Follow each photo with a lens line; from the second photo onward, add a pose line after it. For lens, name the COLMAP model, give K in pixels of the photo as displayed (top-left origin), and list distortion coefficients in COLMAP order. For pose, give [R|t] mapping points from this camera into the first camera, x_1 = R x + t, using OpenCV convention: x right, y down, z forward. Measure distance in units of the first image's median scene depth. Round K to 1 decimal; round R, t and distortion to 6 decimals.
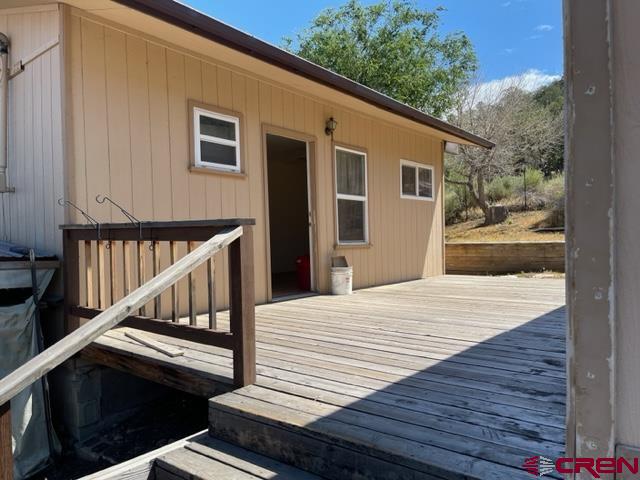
lens RADIAL K [[477.9, 0, 319.2], [0, 477.9, 240.8], [0, 0, 1]] dist [0.066855, -0.090466]
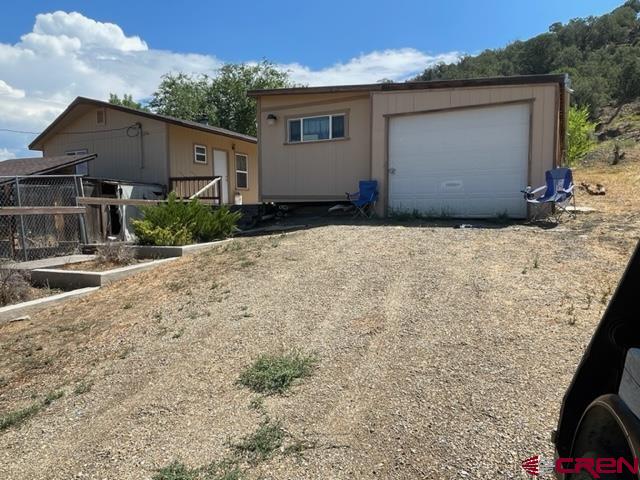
lens RADIAL K [[455.7, 0, 320.5], [0, 455.7, 241.8], [0, 0, 1]] dist [0.007696, 0.000358]
pose [[0.974565, -0.006188, 0.224021, -0.117756], [-0.009066, 0.997712, 0.066998, 0.192572], [-0.223923, -0.067325, 0.972279, -2.458024]]
